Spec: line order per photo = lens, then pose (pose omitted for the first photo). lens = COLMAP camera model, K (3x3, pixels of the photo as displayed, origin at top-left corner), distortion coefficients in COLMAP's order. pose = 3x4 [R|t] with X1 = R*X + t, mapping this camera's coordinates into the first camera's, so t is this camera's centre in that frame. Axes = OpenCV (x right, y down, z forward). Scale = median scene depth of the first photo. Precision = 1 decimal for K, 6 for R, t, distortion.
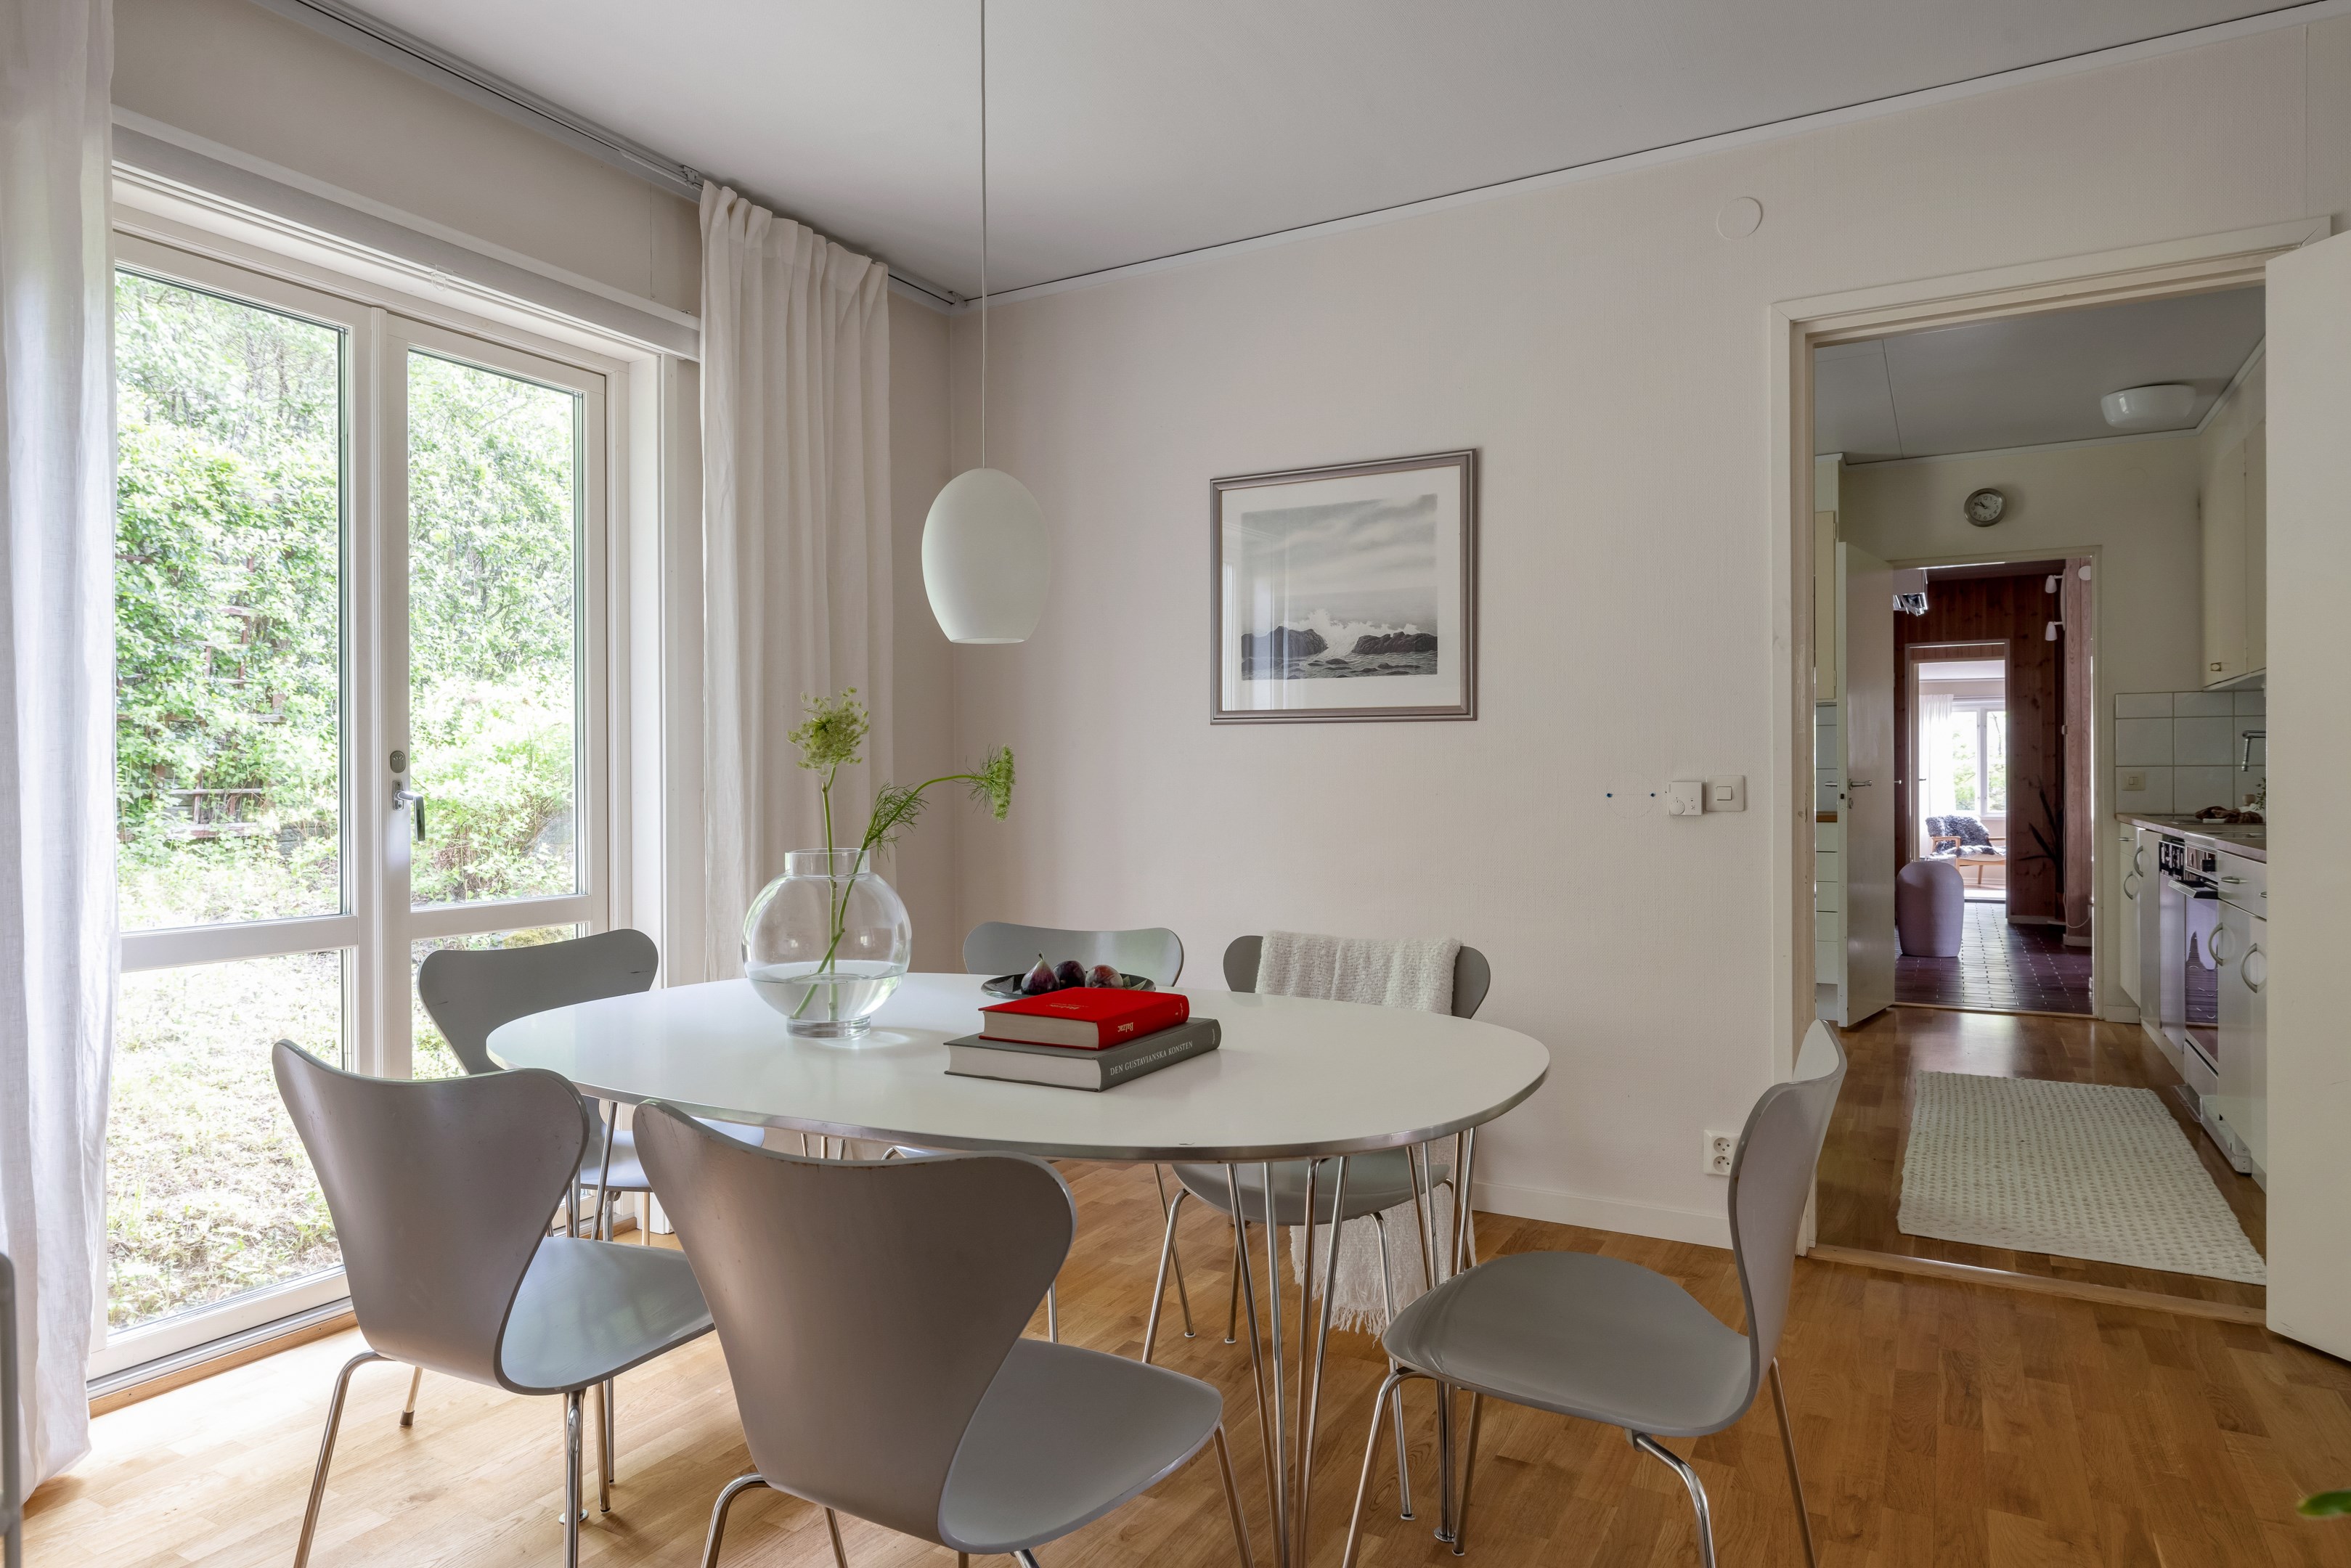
lens RADIAL K [[1388.2, 0, 1167.2], [0, 1388.2, 785.1], [0, 0, 1]] dist [-0.009436, 0.002175]
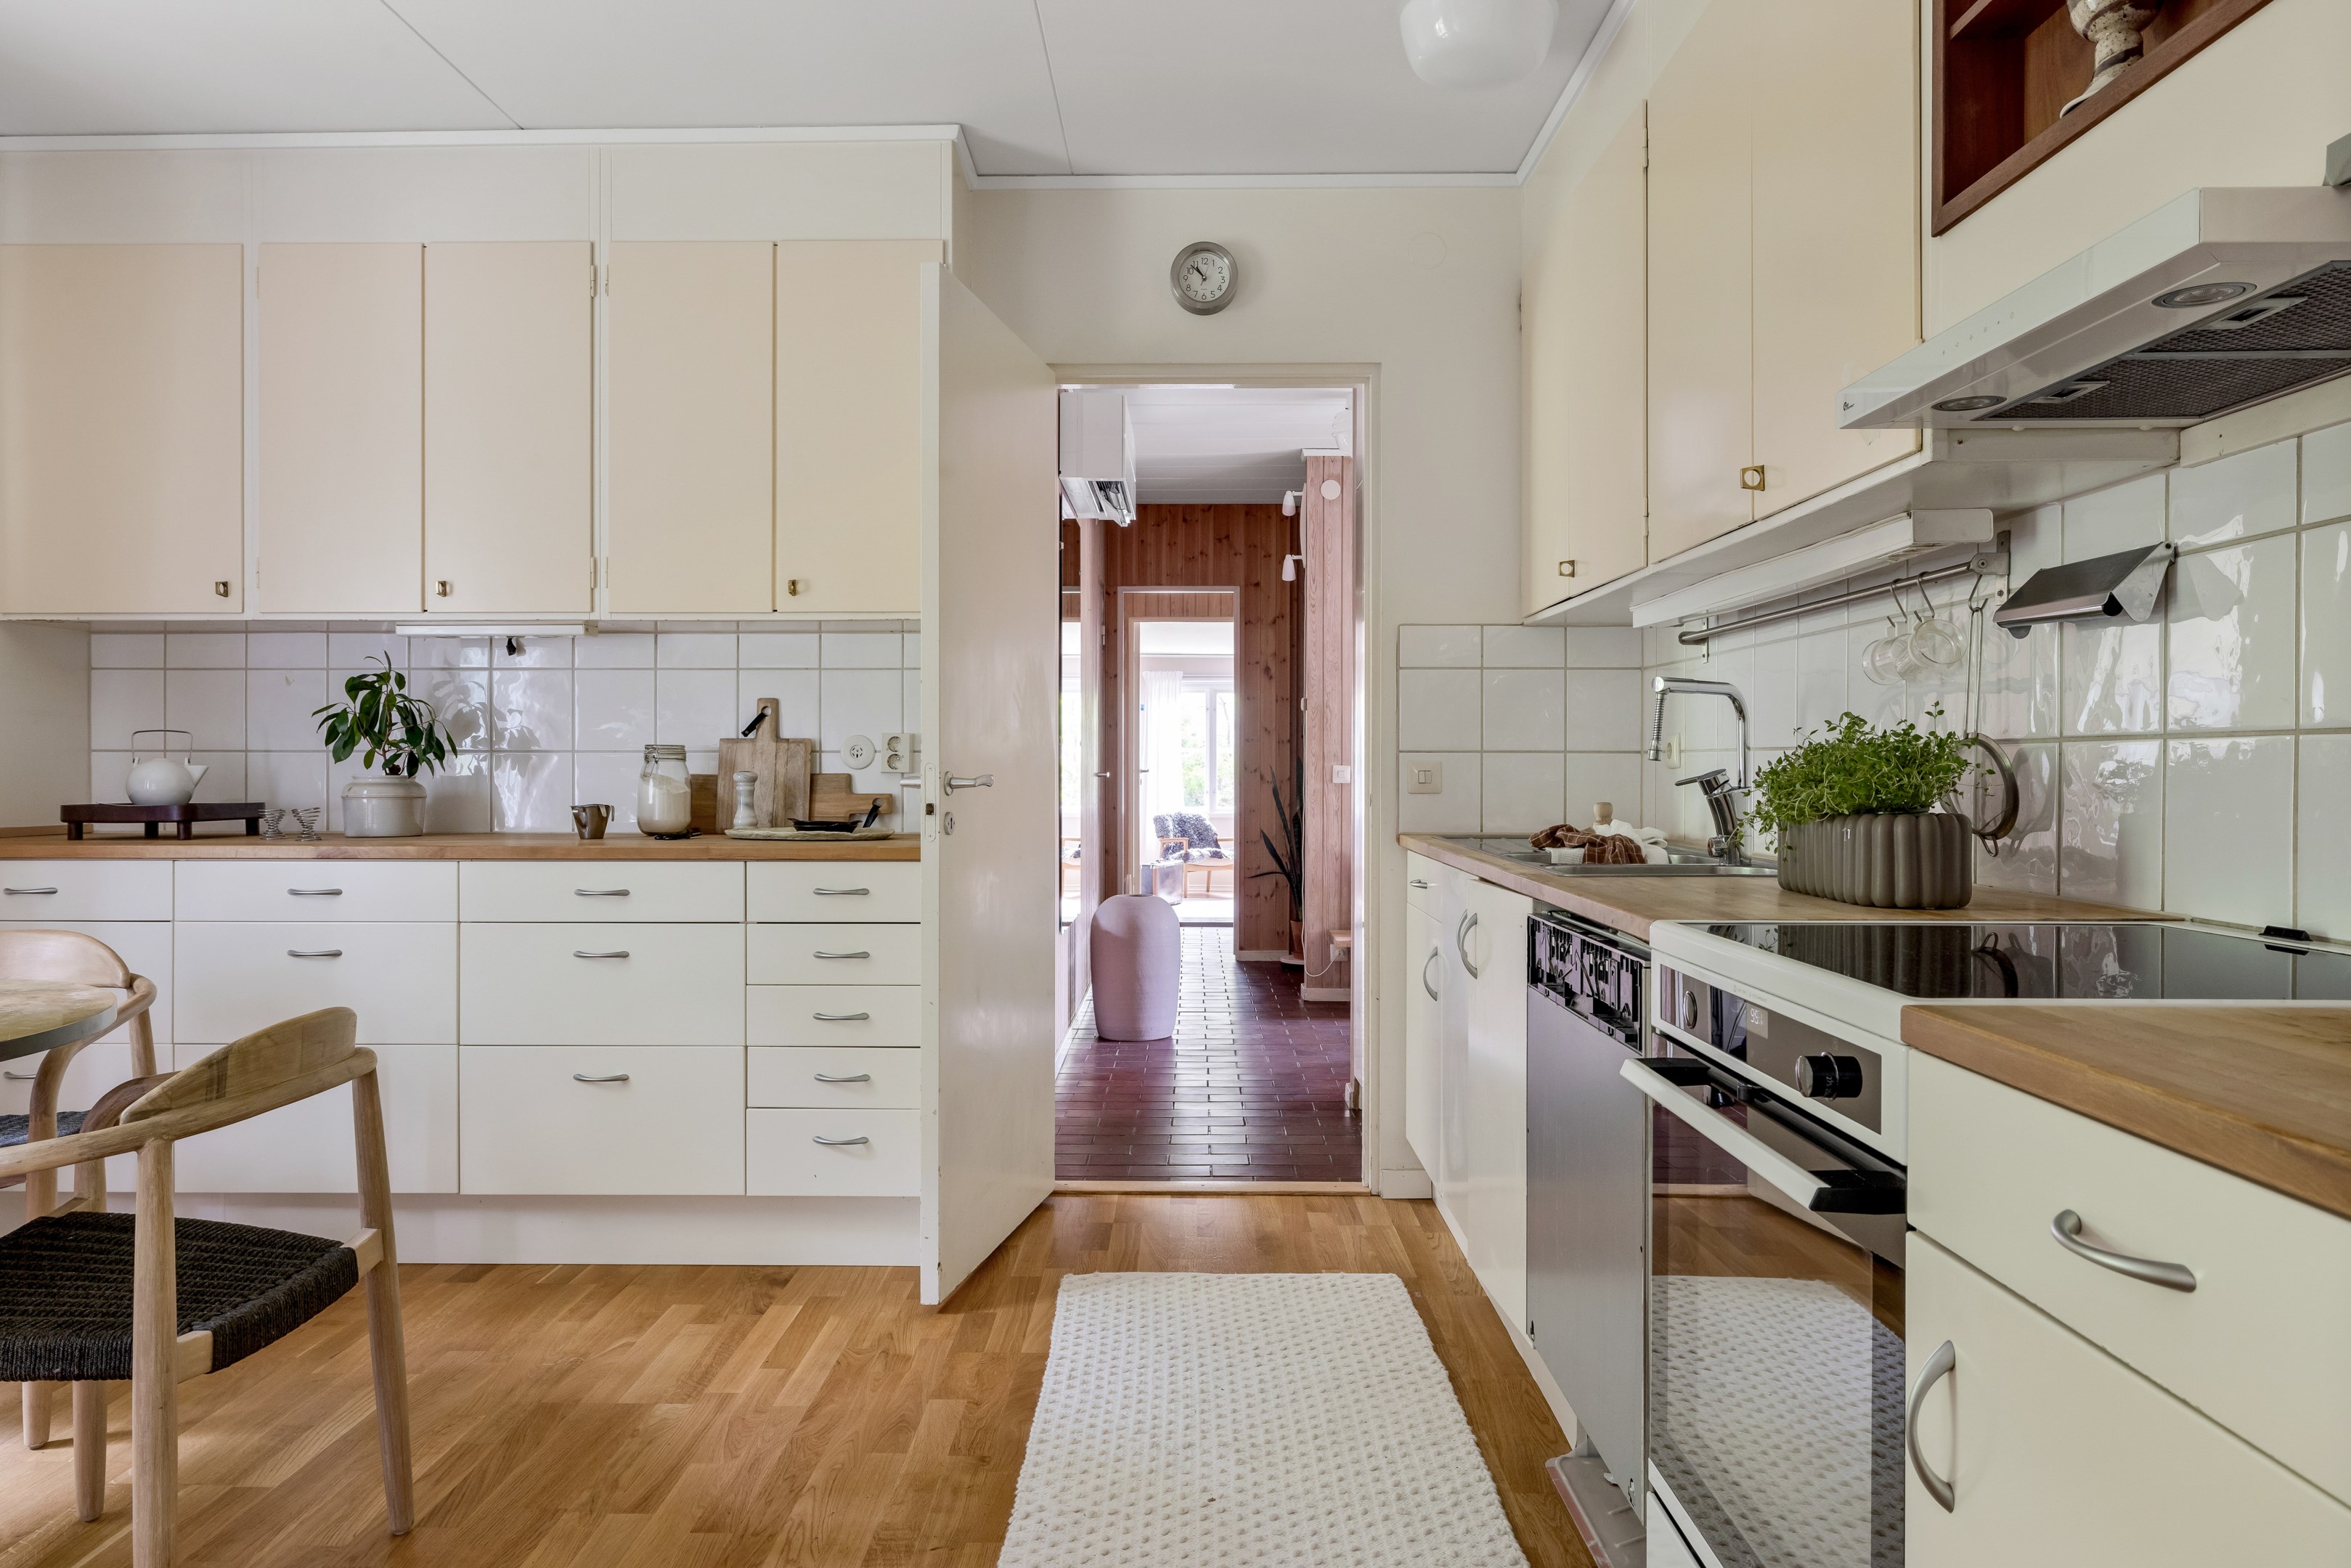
lens RADIAL K [[1434.6, 0, 1170.4], [0, 1434.6, 774.5], [0, 0, 1]] dist [-0.010539, -0.000181]
pose [[0.877648, 0.003751, 0.479292, 0.226252], [-0.004135, 0.999991, -0.000256, -0.002316], [-0.479289, -0.001757, 0.877655, 0.372679]]
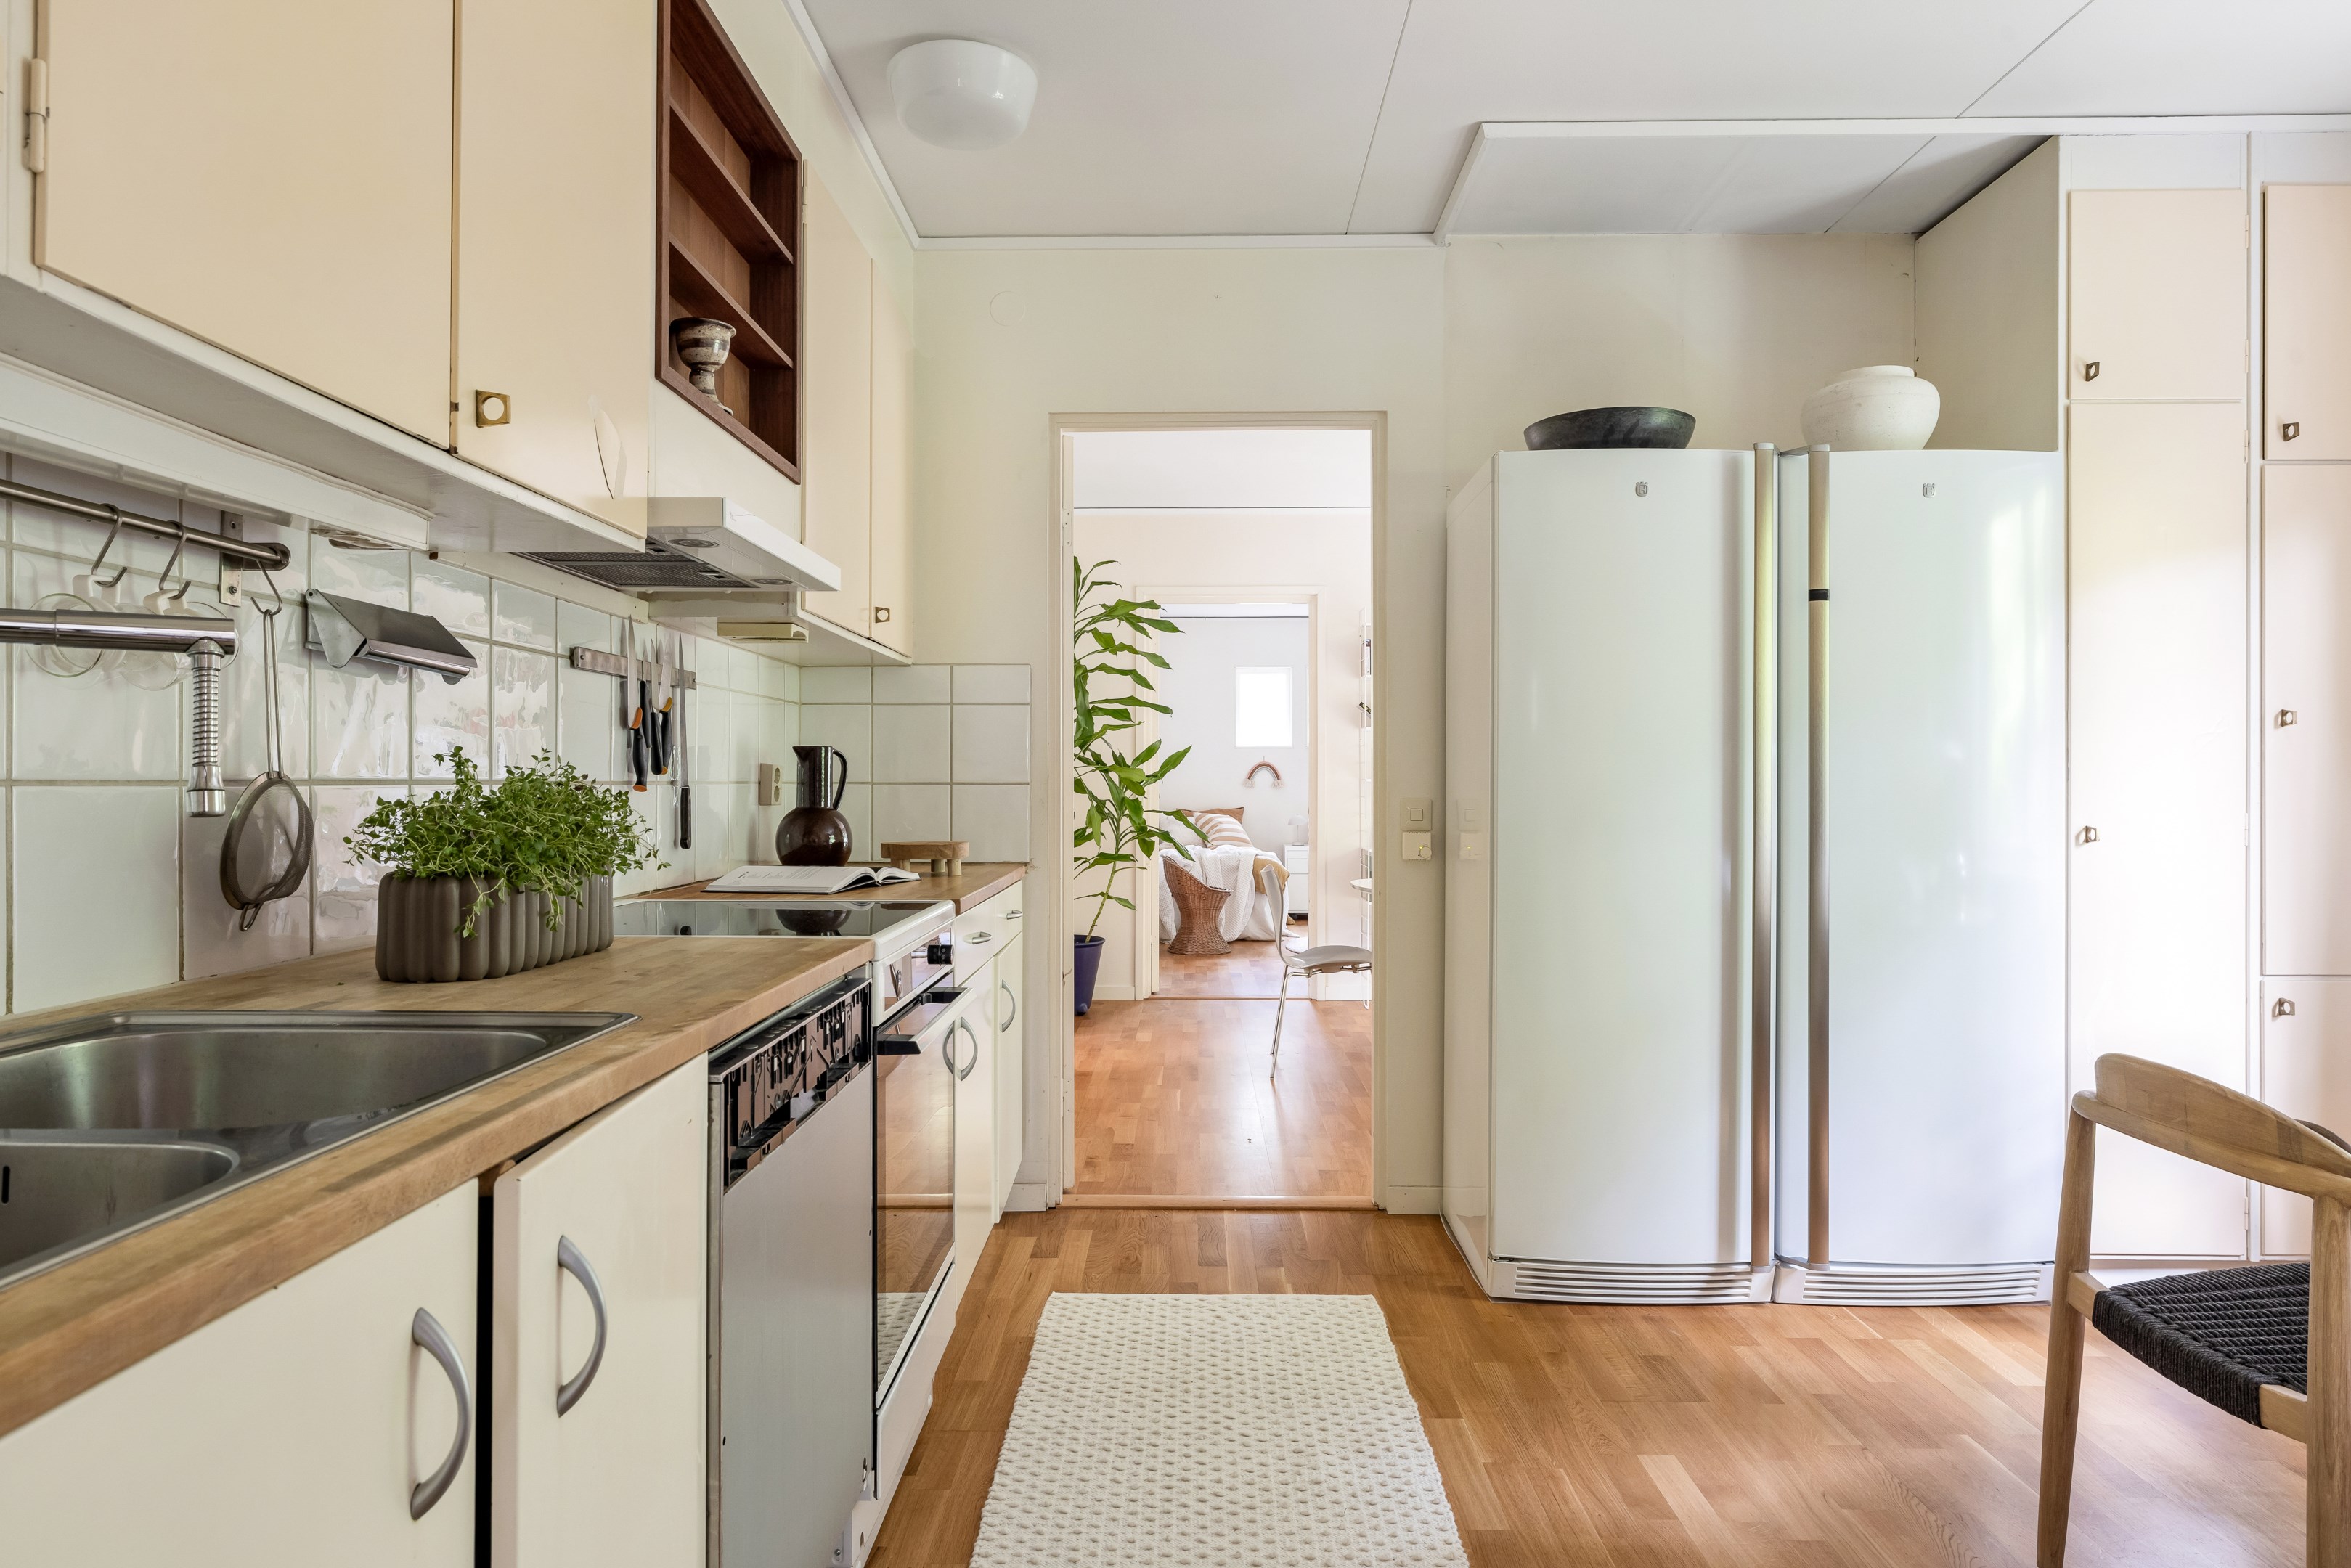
lens RADIAL K [[1434.6, 0, 1174.5], [0, 1434.6, 781.5], [0, 0, 1]] dist [-0.010539, -0.000181]
pose [[-0.878780, 0.009300, -0.477137, 1.030716], [0.006788, 0.999953, 0.006989, -0.028382], [0.477179, 0.002903, -0.878801, 1.731166]]
